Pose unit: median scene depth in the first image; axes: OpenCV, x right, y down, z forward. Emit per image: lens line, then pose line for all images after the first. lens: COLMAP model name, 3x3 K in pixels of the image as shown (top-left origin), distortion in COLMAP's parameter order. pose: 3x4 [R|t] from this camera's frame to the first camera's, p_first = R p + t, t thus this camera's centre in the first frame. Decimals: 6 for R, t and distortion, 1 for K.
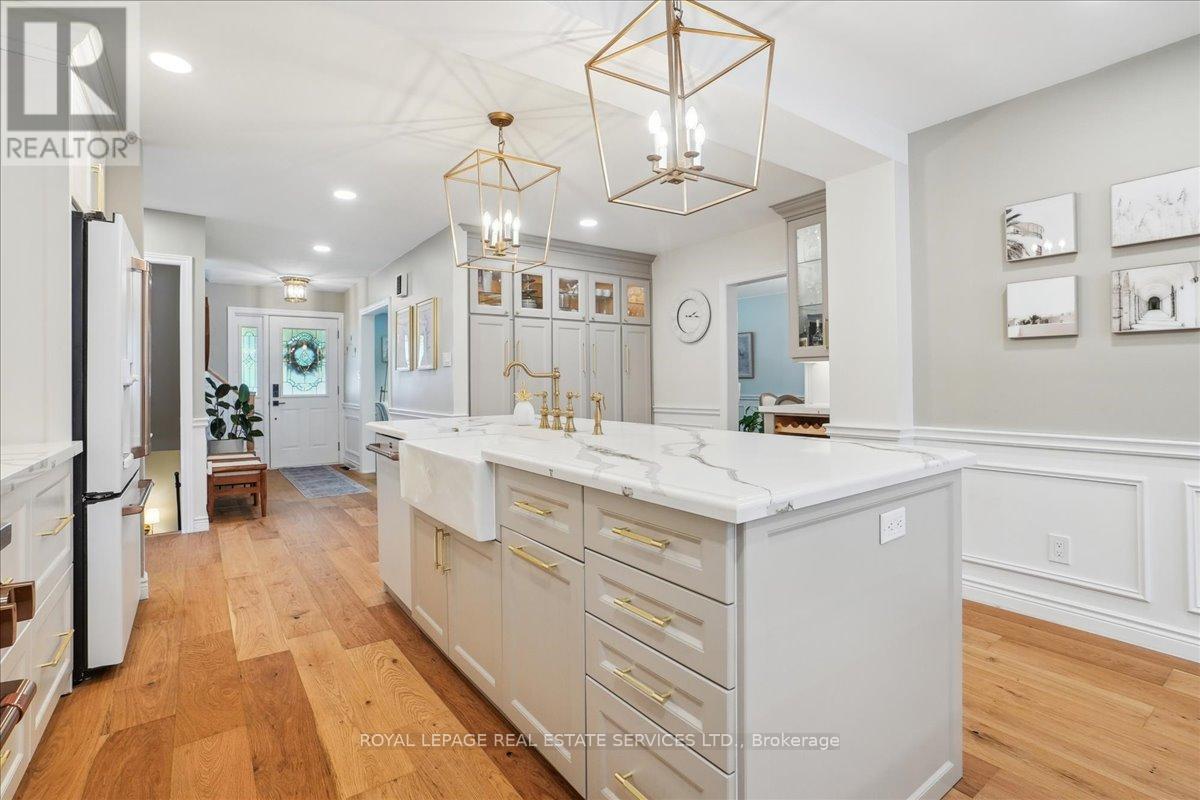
lens RADIAL K [[554.0, 0, 603.5], [0, 554.0, 378.7], [0, 0, 1]] dist [-0.039131, 0.000366]
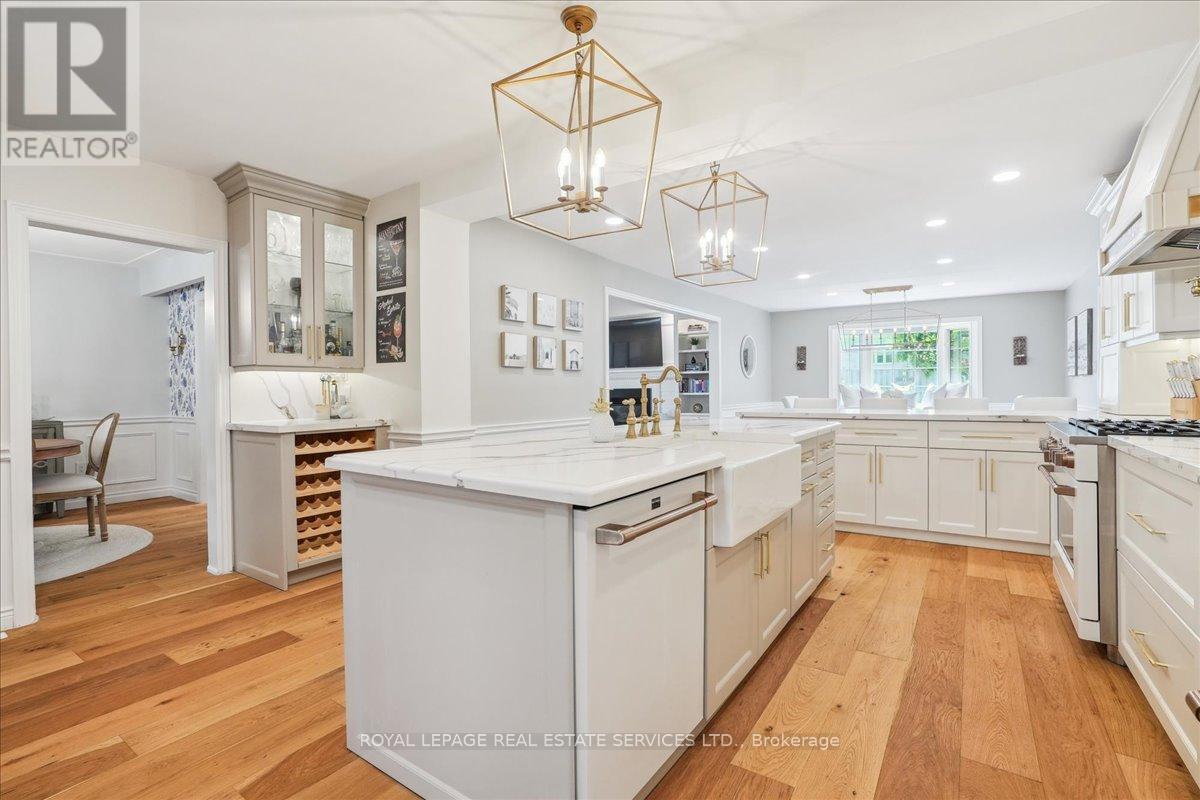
lens RADIAL K [[556.9, 0, 597.5], [0, 556.9, 394.8], [0, 0, 1]] dist [-0.030812, 0.000664]
pose [[-0.325663, 0.005111, 0.945472, -0.454721], [0.008929, 0.999957, -0.002330, 0.008386], [-0.945444, 0.007684, -0.325695, 0.636746]]
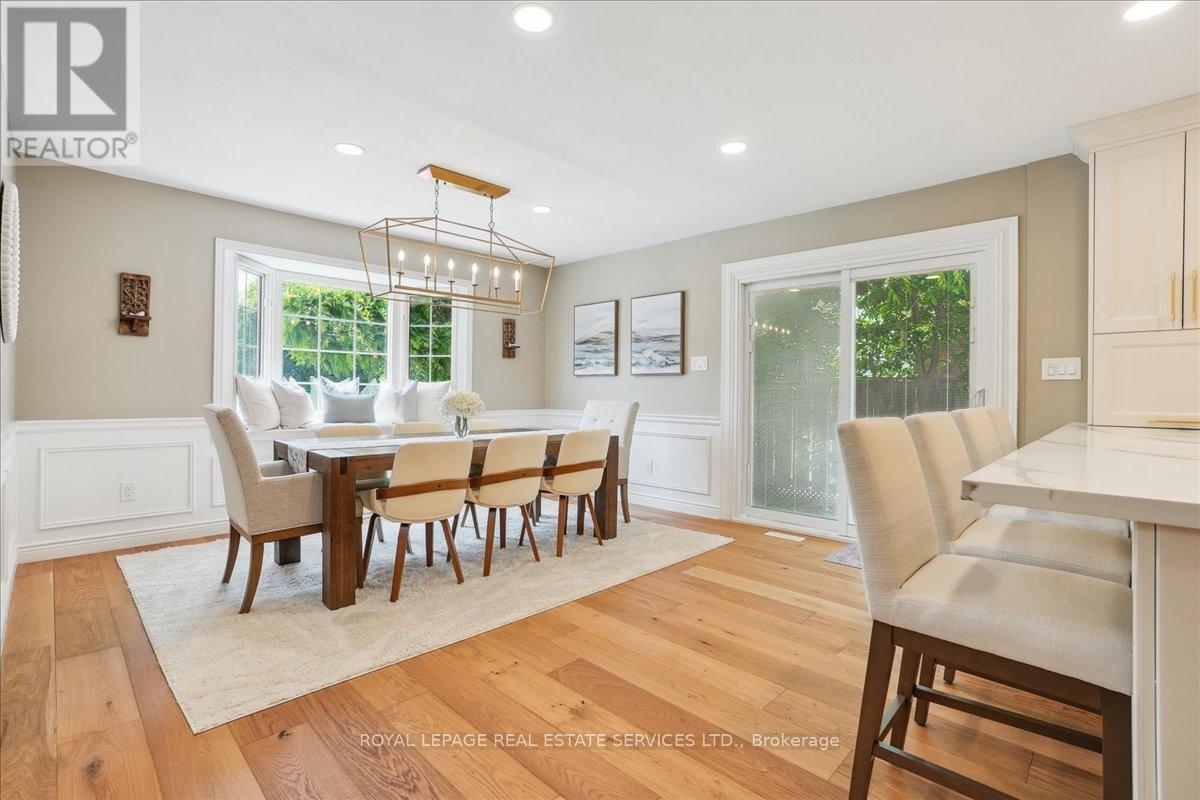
lens RADIAL K [[559.0, 0, 596.4], [0, 559.0, 384.0], [0, 0, 1]] dist [-0.024167, 0.000552]
pose [[-0.989016, 0.000041, -0.147811, 0.604210], [0.002214, 0.999892, -0.014539, 0.001590], [0.147795, -0.014707, -0.988909, 0.165293]]
